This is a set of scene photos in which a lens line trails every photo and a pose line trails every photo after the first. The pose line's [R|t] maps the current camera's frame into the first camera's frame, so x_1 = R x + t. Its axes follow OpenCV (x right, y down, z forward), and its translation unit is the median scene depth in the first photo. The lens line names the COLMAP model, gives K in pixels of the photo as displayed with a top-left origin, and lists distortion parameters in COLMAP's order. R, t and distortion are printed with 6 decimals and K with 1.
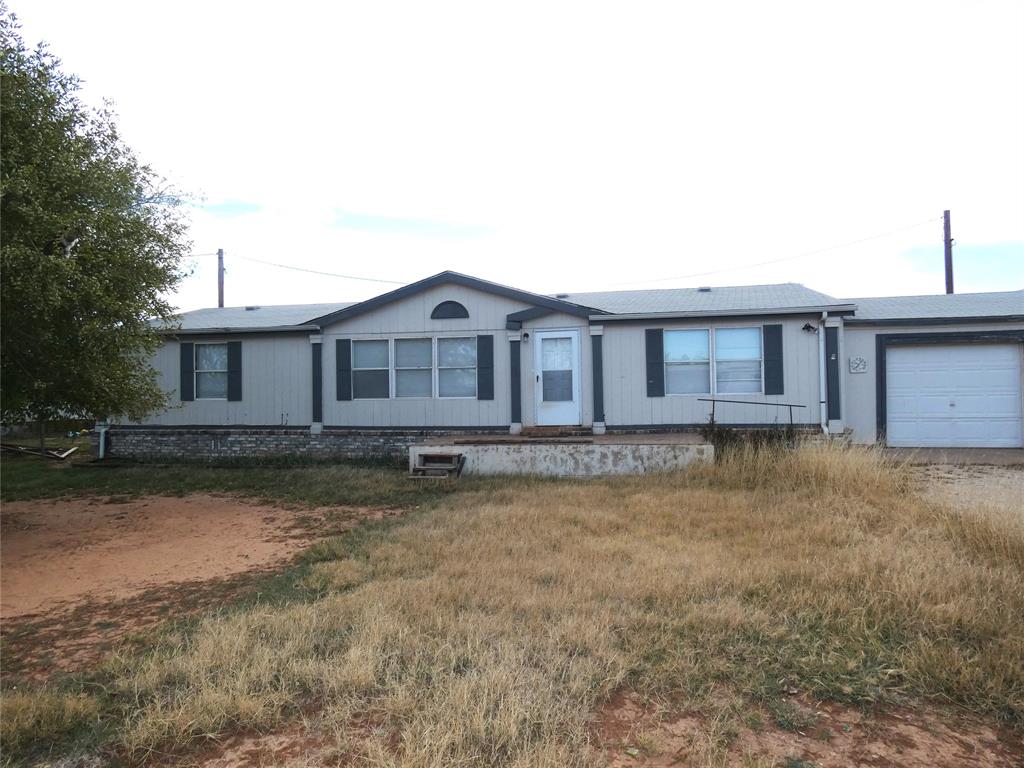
lens RADIAL K [[610.0, 0, 510.5], [0, 610.0, 369.4], [0, 0, 1]] dist [-0.001745, 0.000415]
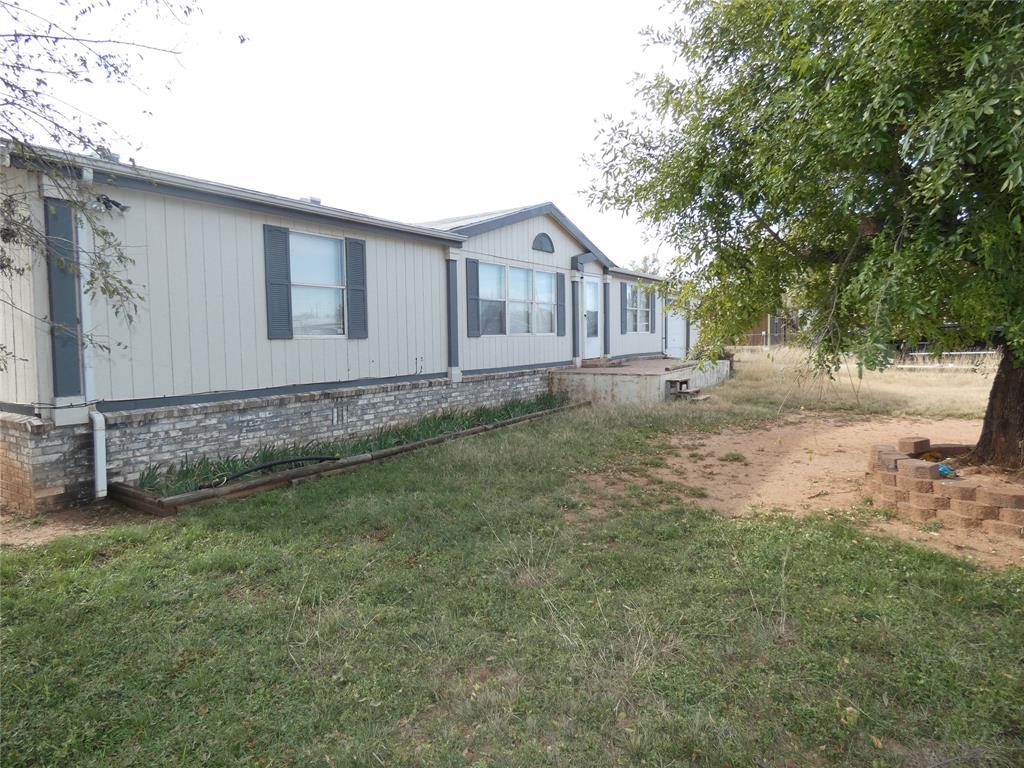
lens RADIAL K [[610.0, 0, 510.5], [0, 610.0, 369.4], [0, 0, 1]] dist [-0.001745, 0.000415]
pose [[0.365905, -0.047418, 0.929443, -1.010914], [-0.034009, 0.997353, 0.064271, 0.040934], [-0.930031, -0.055126, 0.363324, 0.684359]]
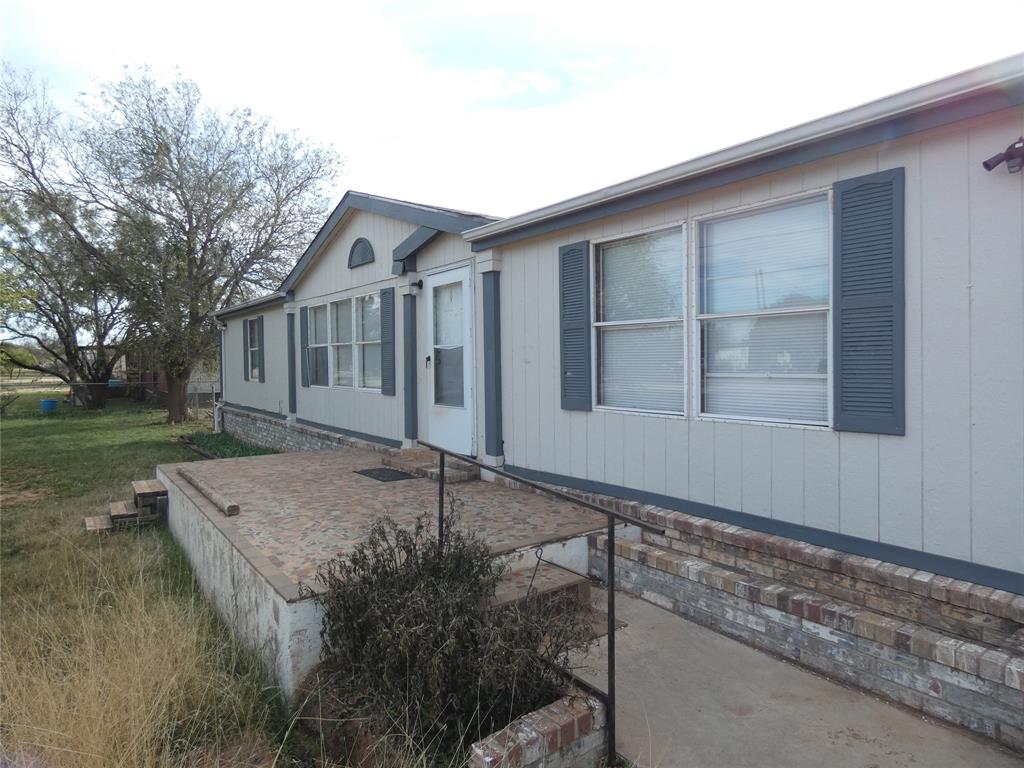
lens RADIAL K [[610.0, 0, 510.5], [0, 610.0, 369.4], [0, 0, 1]] dist [-0.001745, 0.000415]
pose [[0.742658, 0.012630, -0.669552, 0.444515], [0.040314, 0.997166, 0.063526, -0.009699], [0.668456, -0.074170, 0.740044, 0.619908]]
